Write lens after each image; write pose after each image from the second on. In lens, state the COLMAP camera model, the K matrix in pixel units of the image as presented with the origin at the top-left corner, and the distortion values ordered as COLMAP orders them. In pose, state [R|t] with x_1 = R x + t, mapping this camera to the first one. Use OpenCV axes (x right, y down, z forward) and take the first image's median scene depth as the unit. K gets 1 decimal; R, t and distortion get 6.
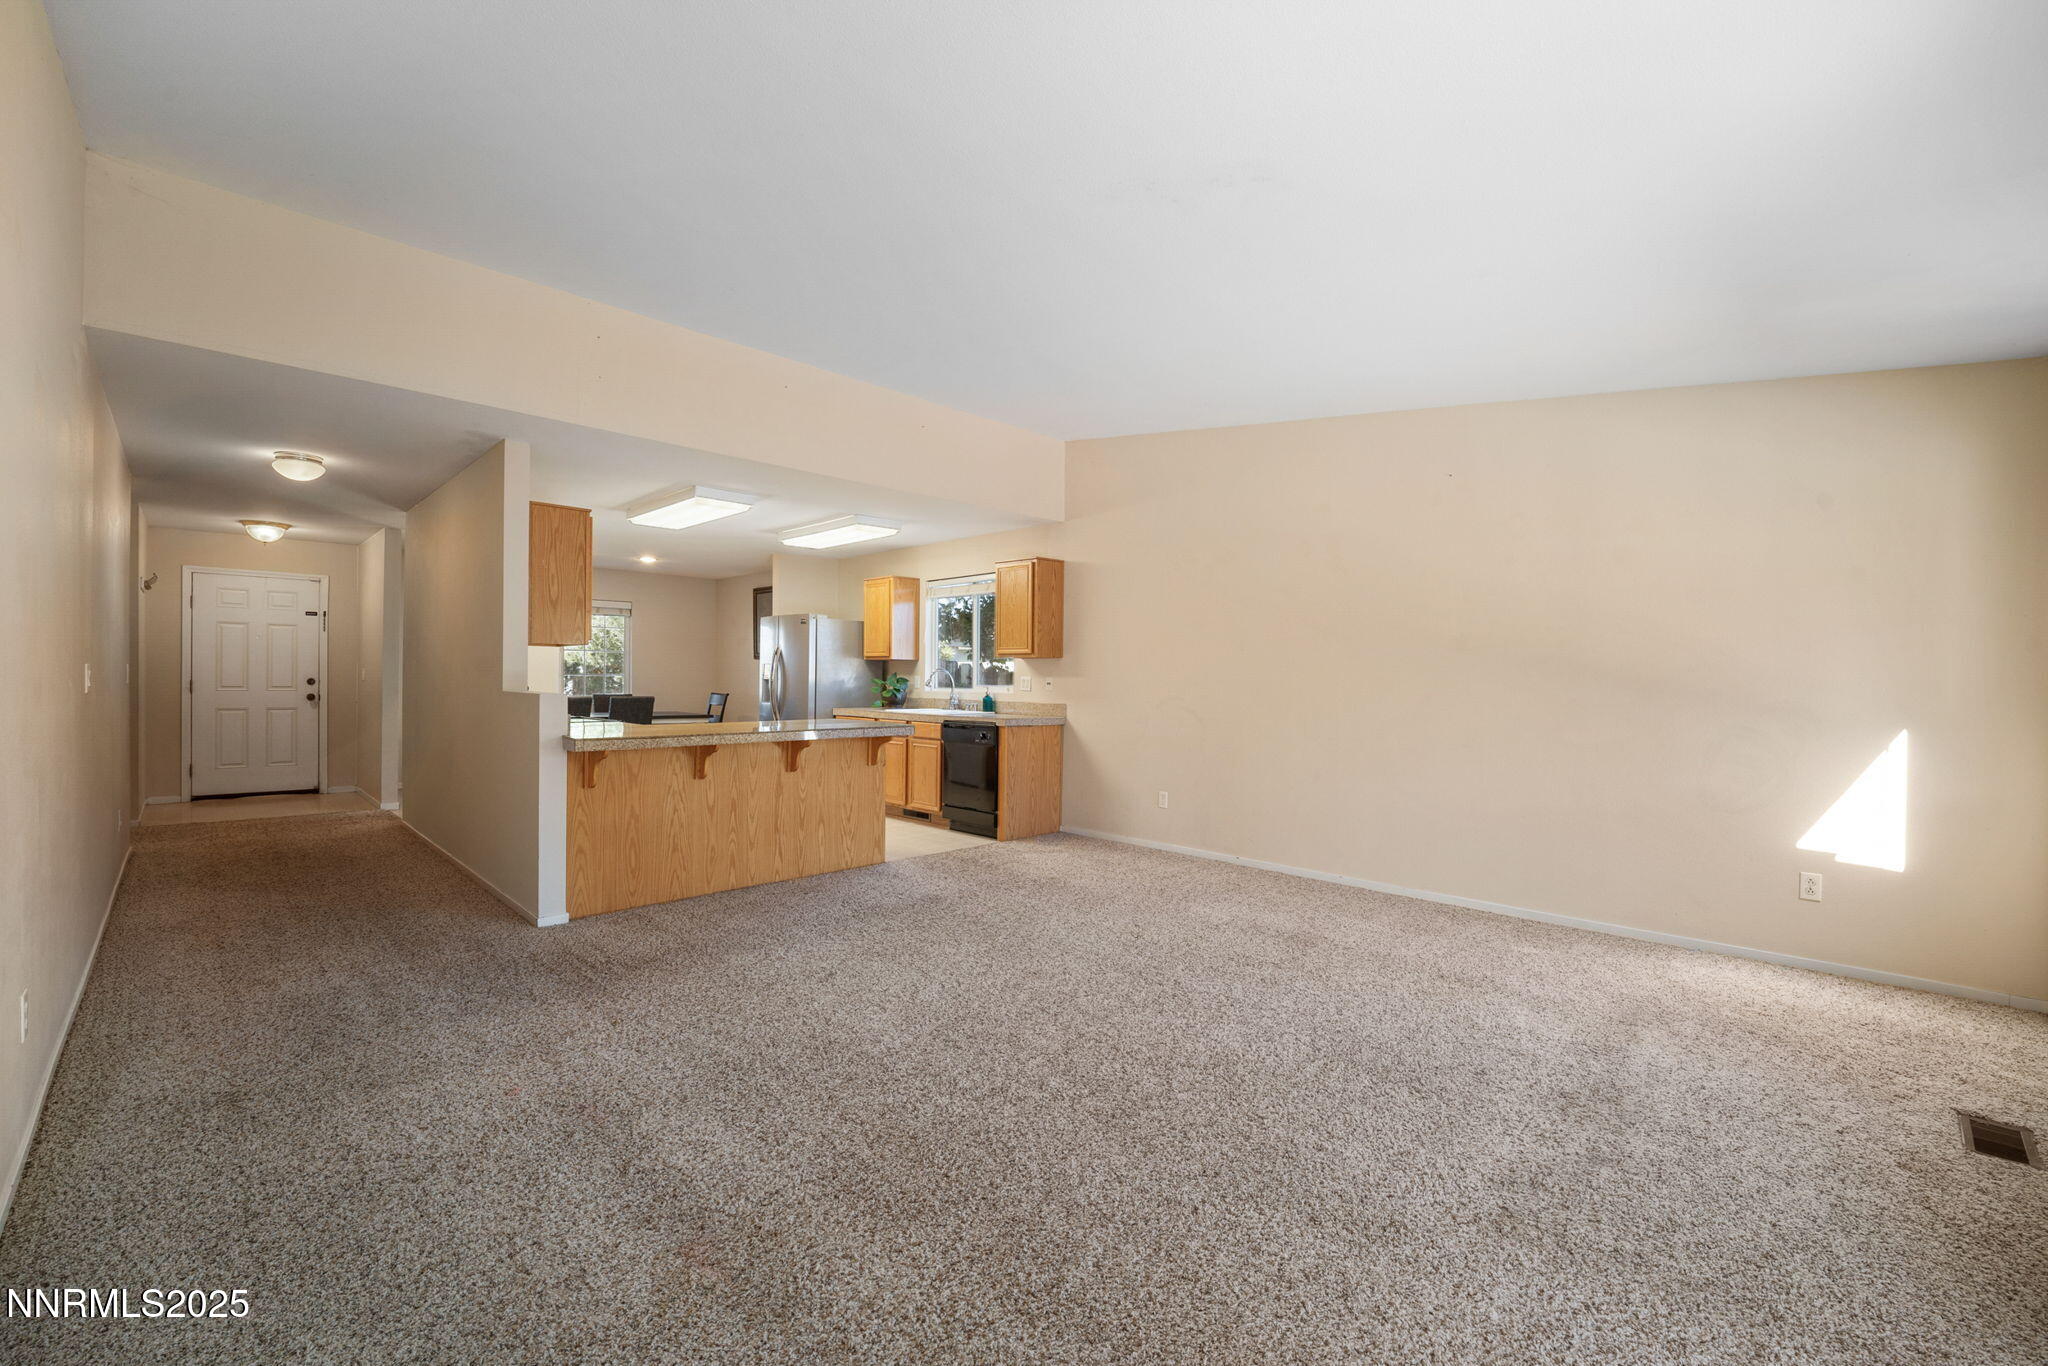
lens RADIAL K [[842.1, 0, 1024.0], [0, 842.1, 683.0], [0, 0, 1]] dist [-0.000406, -0.000428]
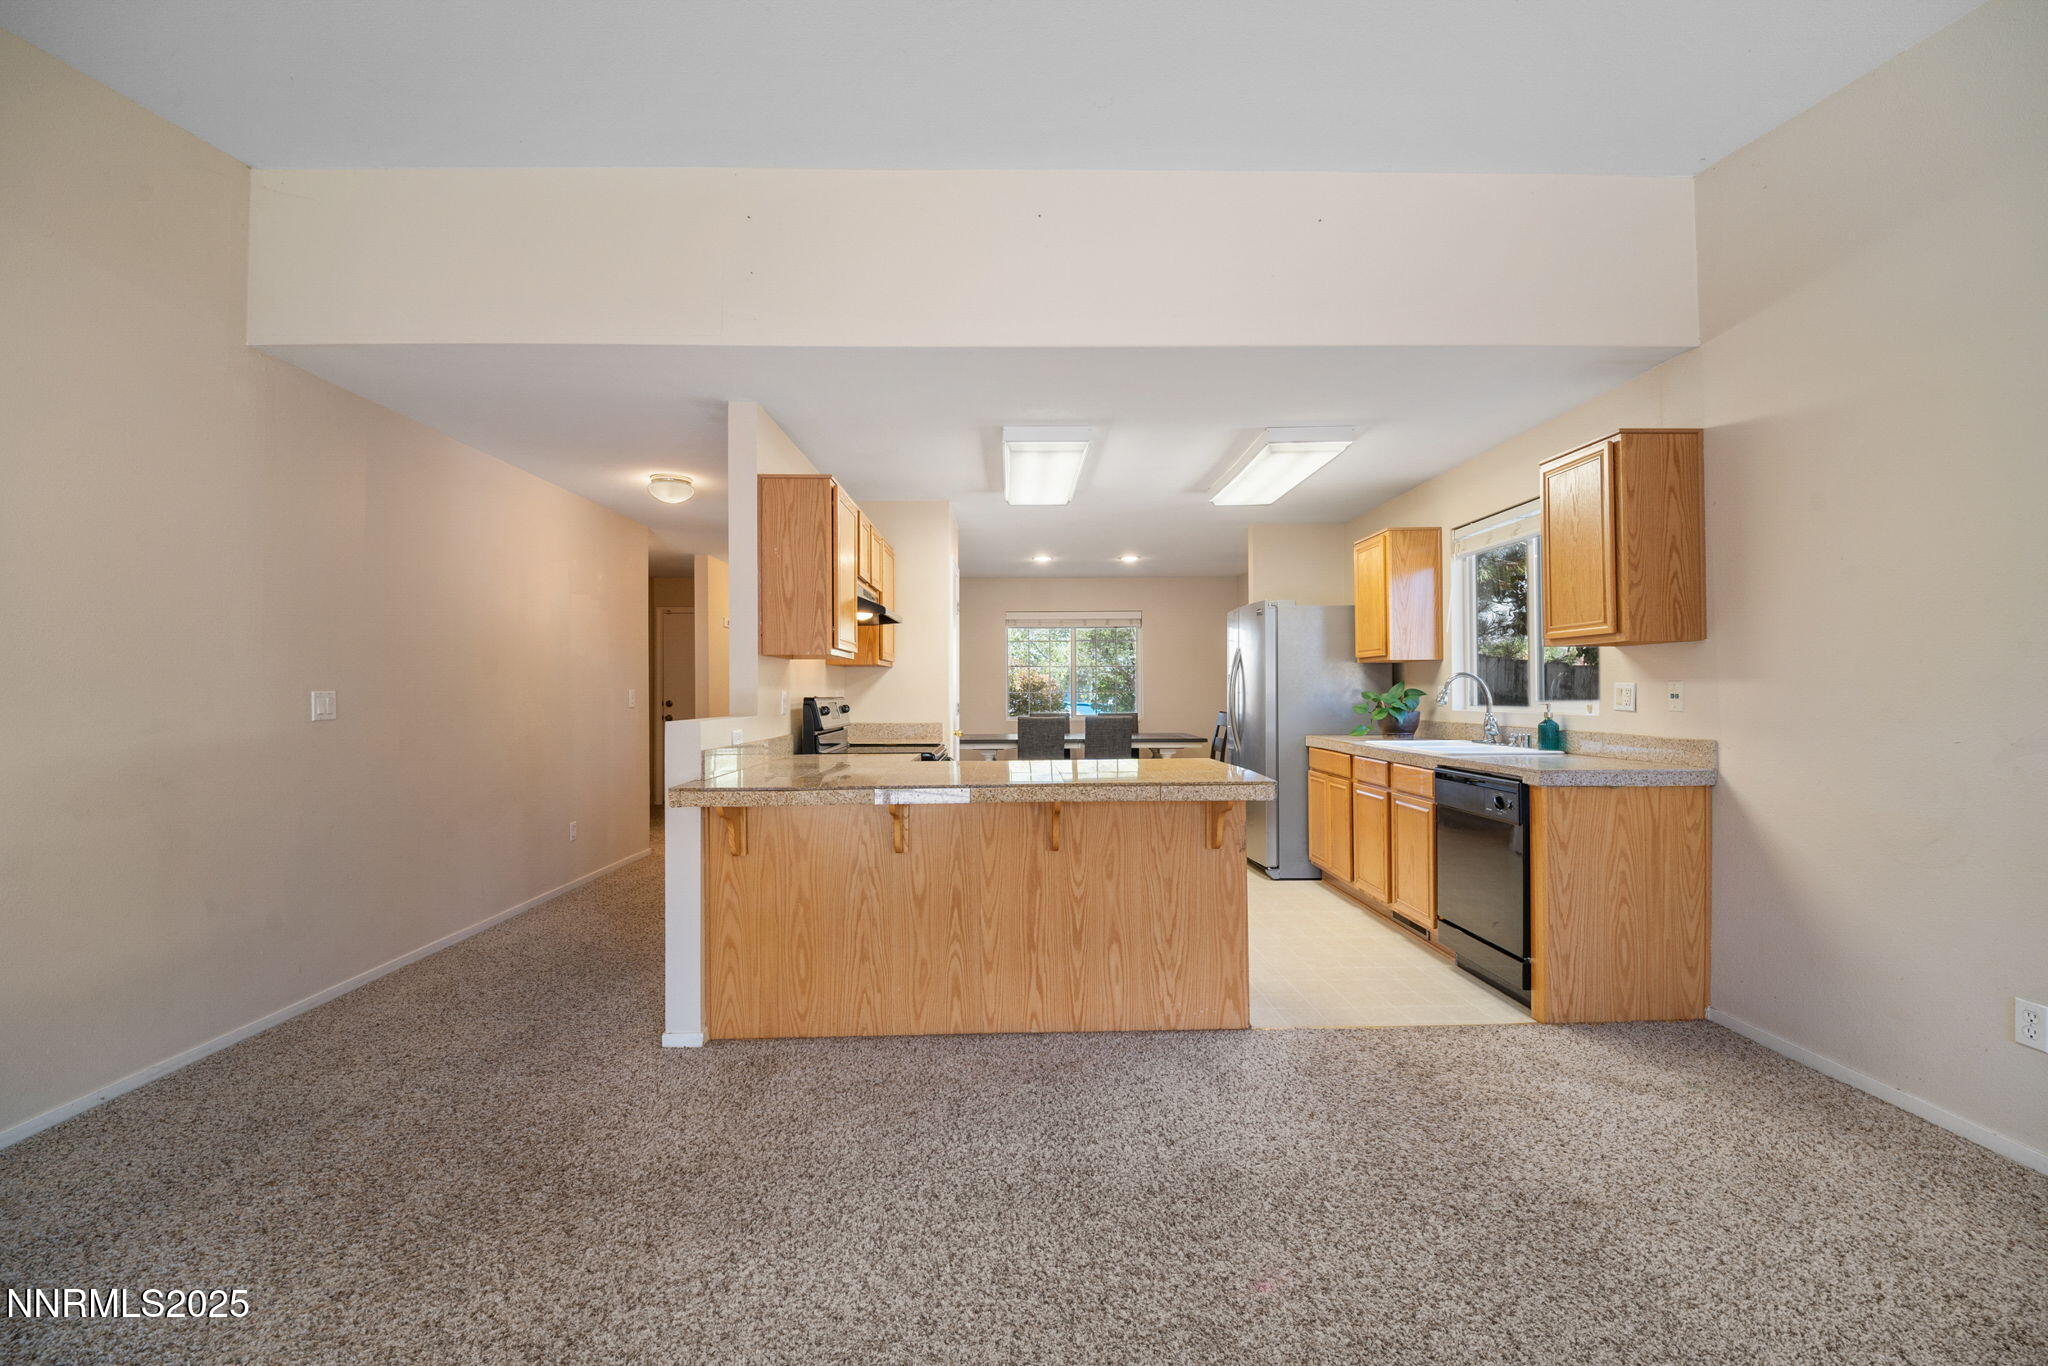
lens RADIAL K [[842.1, 0, 1024.0], [0, 842.1, 683.0], [0, 0, 1]] dist [-0.000406, -0.000428]
pose [[0.727837, -0.023425, -0.685350, 0.106182], [0.011734, 0.999696, -0.021707, -0.000753], [0.685650, 0.007757, 0.727890, 0.492418]]
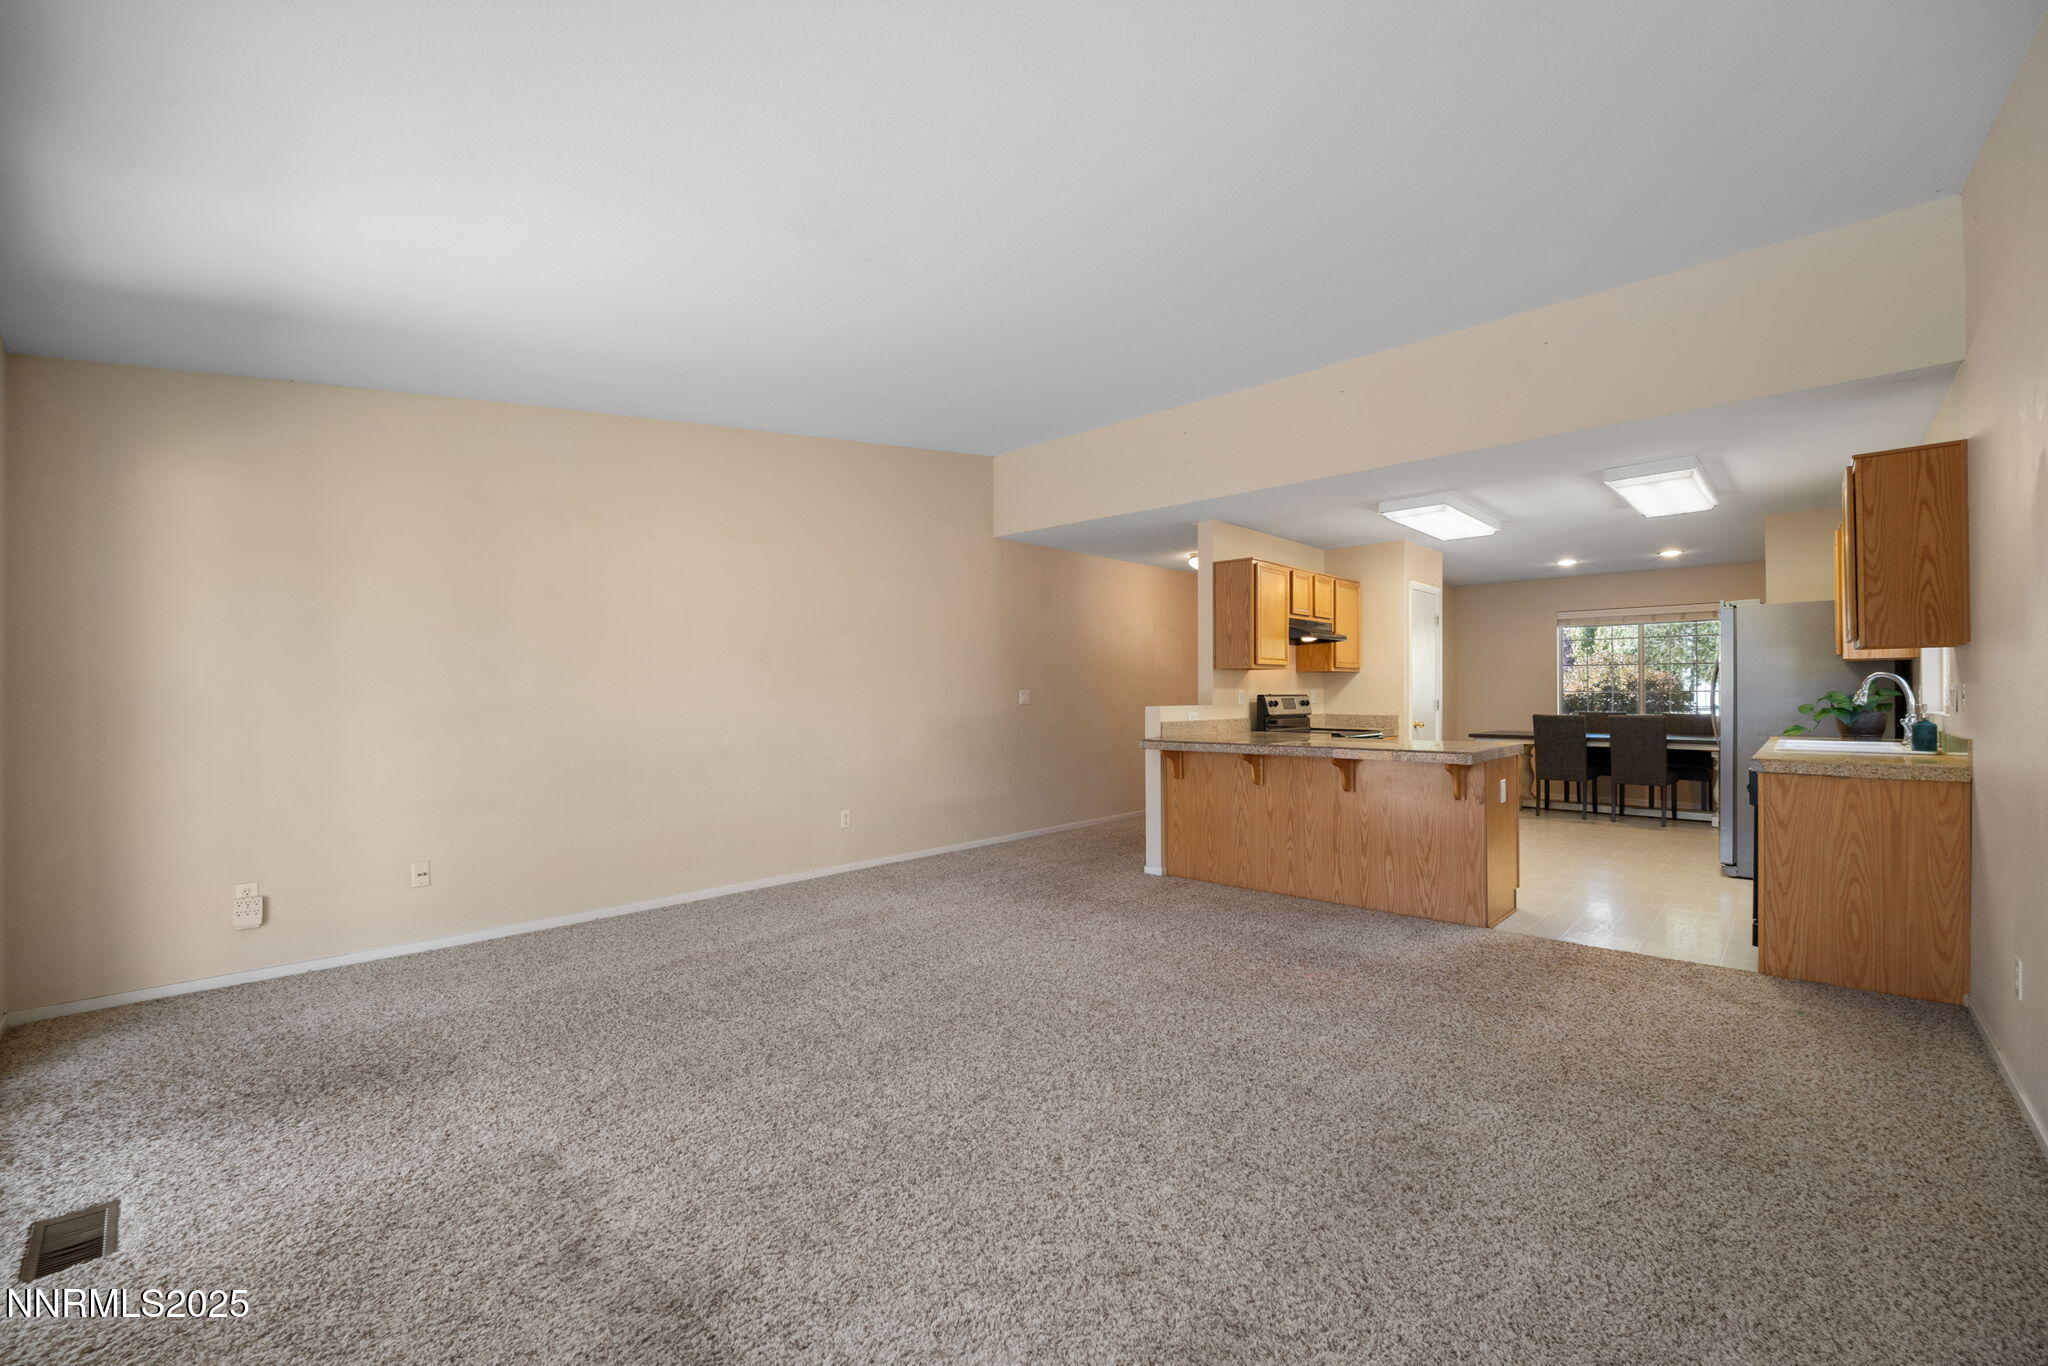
lens RADIAL K [[826.6, 0, 1024.0], [0, 826.6, 683.0], [0, 0, 1]] dist [0.000263, -0.000068]
pose [[0.043556, -0.024816, -0.998743, 0.573248], [-0.000919, 0.999690, -0.024879, 0.006138], [0.999051, 0.002002, 0.043520, 0.531276]]
